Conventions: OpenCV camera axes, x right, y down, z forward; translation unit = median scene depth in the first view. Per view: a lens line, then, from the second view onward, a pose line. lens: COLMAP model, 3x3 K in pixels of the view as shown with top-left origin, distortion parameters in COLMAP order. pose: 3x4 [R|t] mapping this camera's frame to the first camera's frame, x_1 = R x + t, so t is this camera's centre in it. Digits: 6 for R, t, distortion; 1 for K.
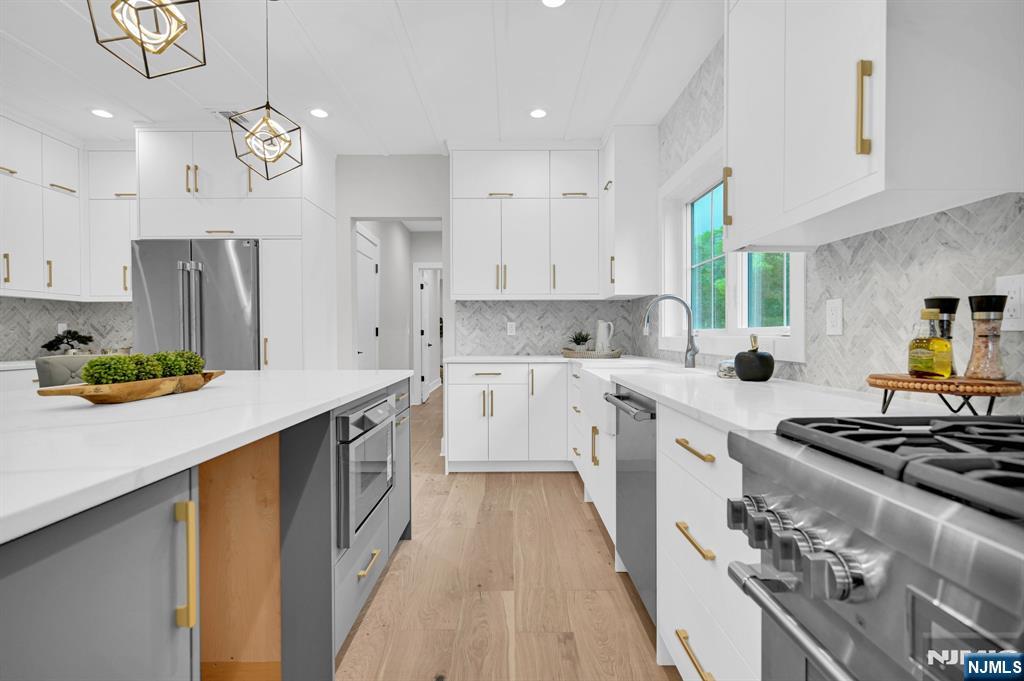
lens RADIAL K [[480.2, 0, 509.7], [0, 480.2, 339.2], [0, 0, 1]] dist [0.000525, 0.000909]
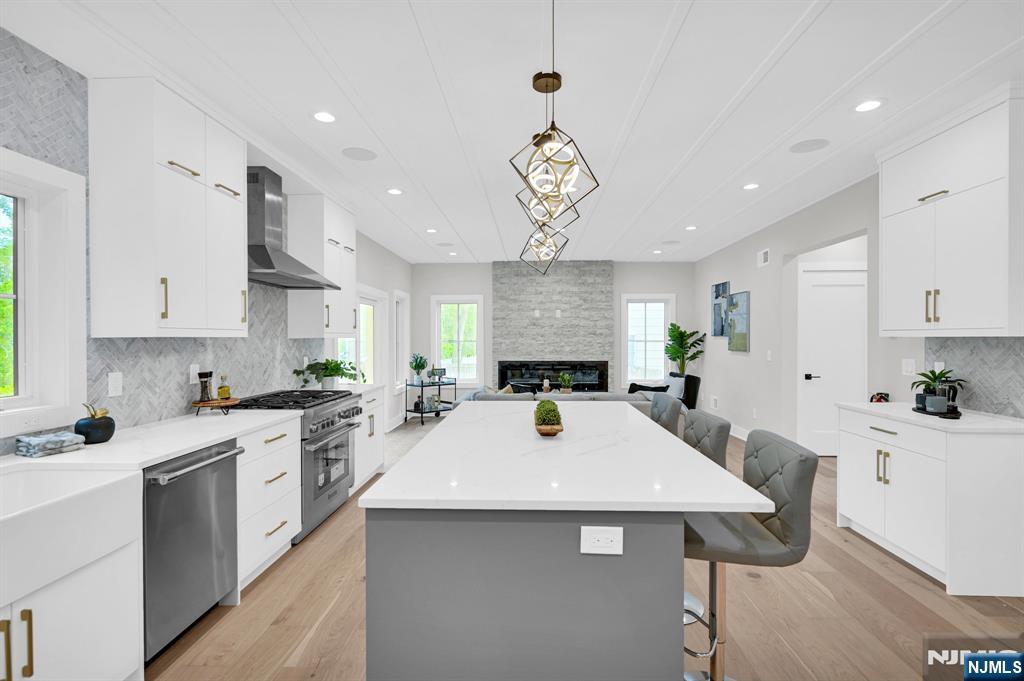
lens RADIAL K [[480.2, 0, 511.8], [0, 480.2, 341.3], [0, 0, 1]] dist [0.000525, 0.000909]
pose [[-0.999188, 0.007042, 0.039658, -0.289612], [0.007564, 0.999886, 0.013043, -0.087596], [-0.039562, 0.013332, -0.999128, 1.124497]]
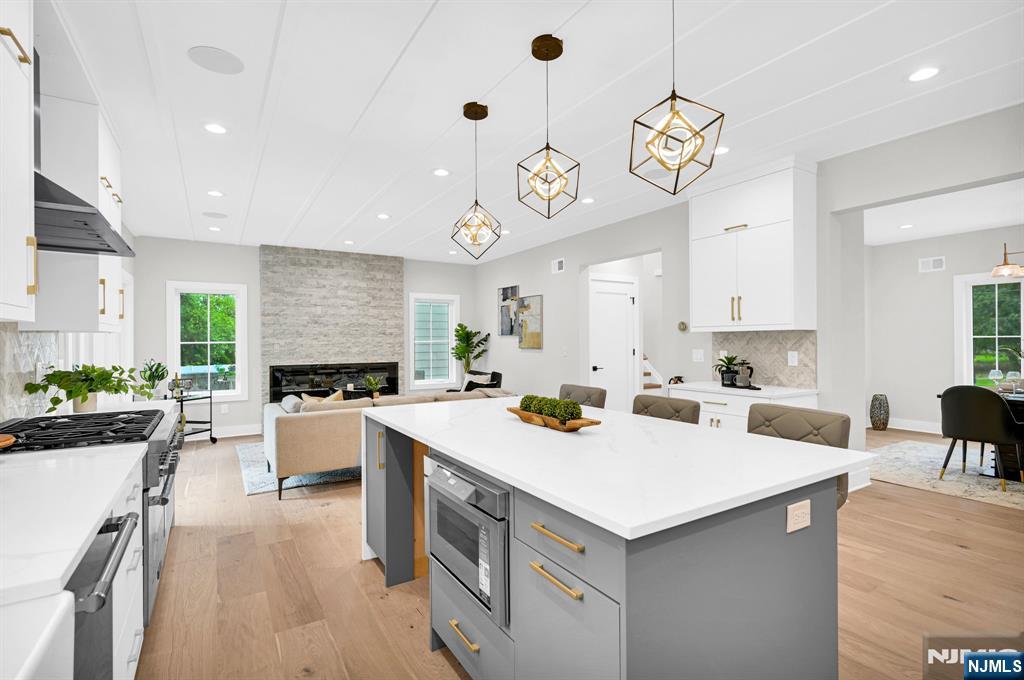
lens RADIAL K [[480.2, 0, 512.4], [0, 480.2, 341.3], [0, 0, 1]] dist [0.000525, 0.000909]
pose [[-0.849392, 0.011337, -0.527640, 0.065037], [0.007895, 0.999930, 0.008775, -0.068829], [0.527703, 0.003288, -0.849423, 0.942212]]
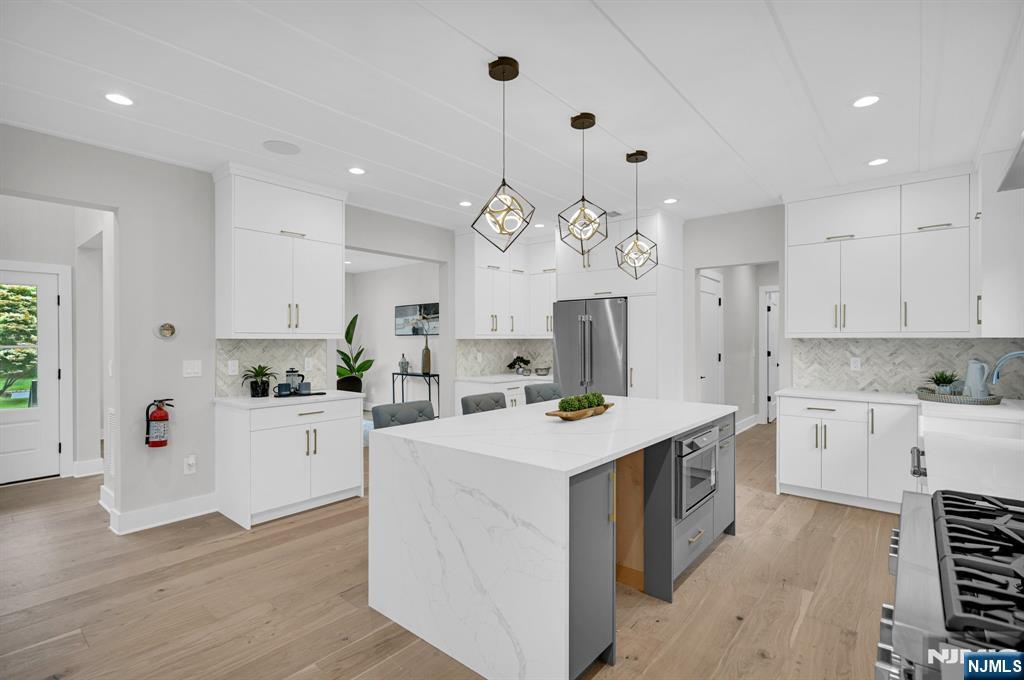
lens RADIAL K [[480.2, 0, 513.7], [0, 480.2, 341.3], [0, 0, 1]] dist [0.000525, 0.000909]
pose [[0.766895, 0.006512, -0.641739, 0.120983], [-0.007875, 0.999969, 0.000735, -0.078207], [0.641724, 0.004490, 0.766923, -0.282373]]
